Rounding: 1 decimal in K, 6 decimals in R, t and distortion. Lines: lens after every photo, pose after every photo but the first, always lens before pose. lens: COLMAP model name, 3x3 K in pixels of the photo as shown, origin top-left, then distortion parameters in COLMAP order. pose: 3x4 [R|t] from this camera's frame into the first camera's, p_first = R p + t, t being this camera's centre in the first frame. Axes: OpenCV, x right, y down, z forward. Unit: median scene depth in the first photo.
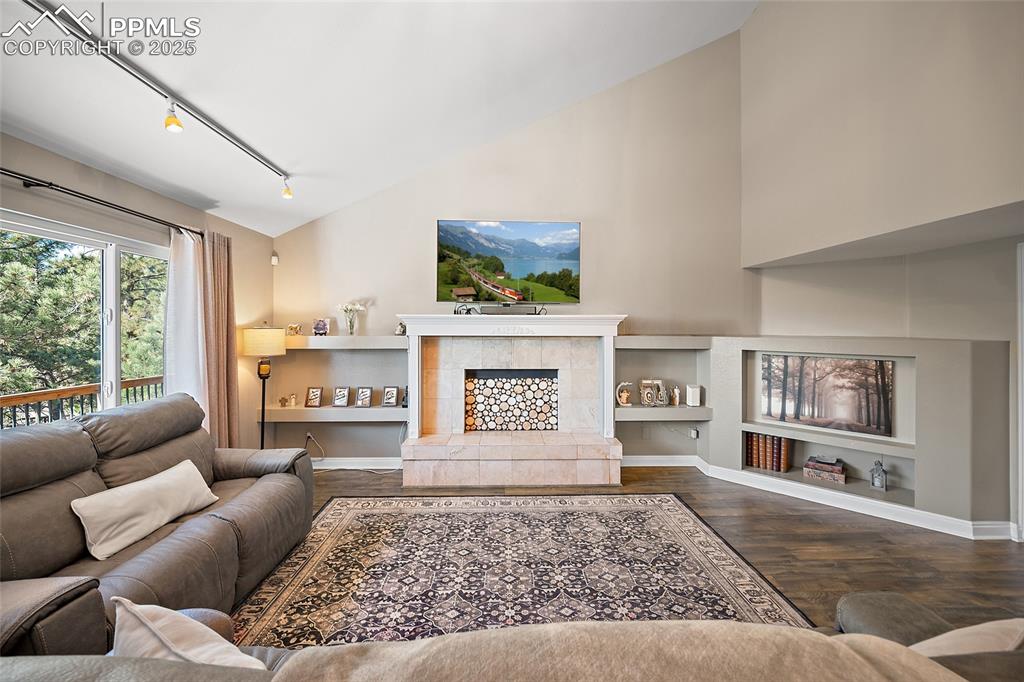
lens RADIAL K [[411.0, 0, 515.7], [0, 411.0, 349.7], [0, 0, 1]] dist [-0.000219, -0.000055]
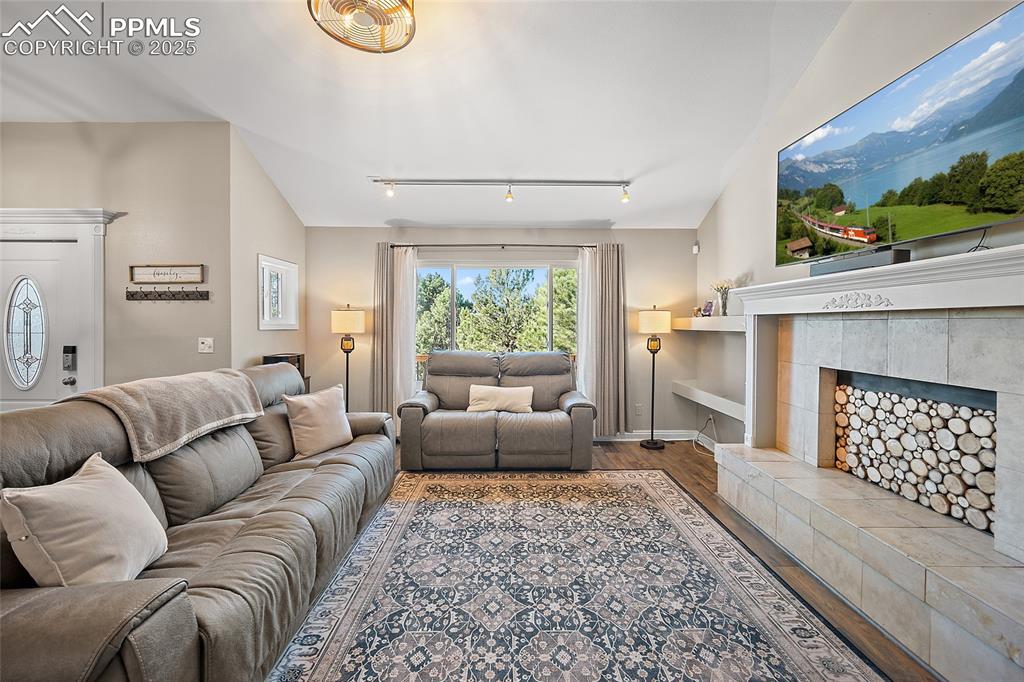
lens RADIAL K [[412.6, 0, 513.5], [0, 412.6, 323.2], [0, 0, 1]] dist [-0.000828, 0.000055]
pose [[-0.009847, 0.001434, -0.999950, 0.665672], [-0.057745, 0.998329, 0.002000, 0.006133], [0.998283, 0.057761, -0.009747, 0.657652]]
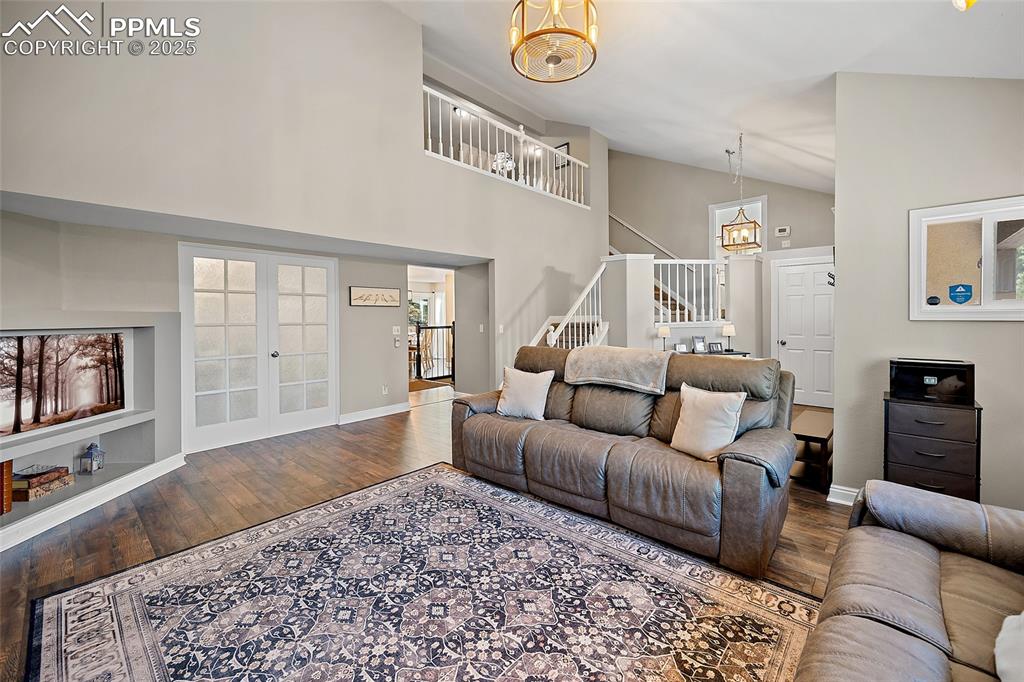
lens RADIAL K [[418.5, 0, 515.1], [0, 418.5, 315.4], [0, 0, 1]] dist [-0.002546, -0.000341]
pose [[-0.721365, 0.006830, 0.692521, -0.483122], [0.047524, 0.998082, 0.039659, -0.010140], [-0.690922, 0.061520, -0.720307, 1.043310]]
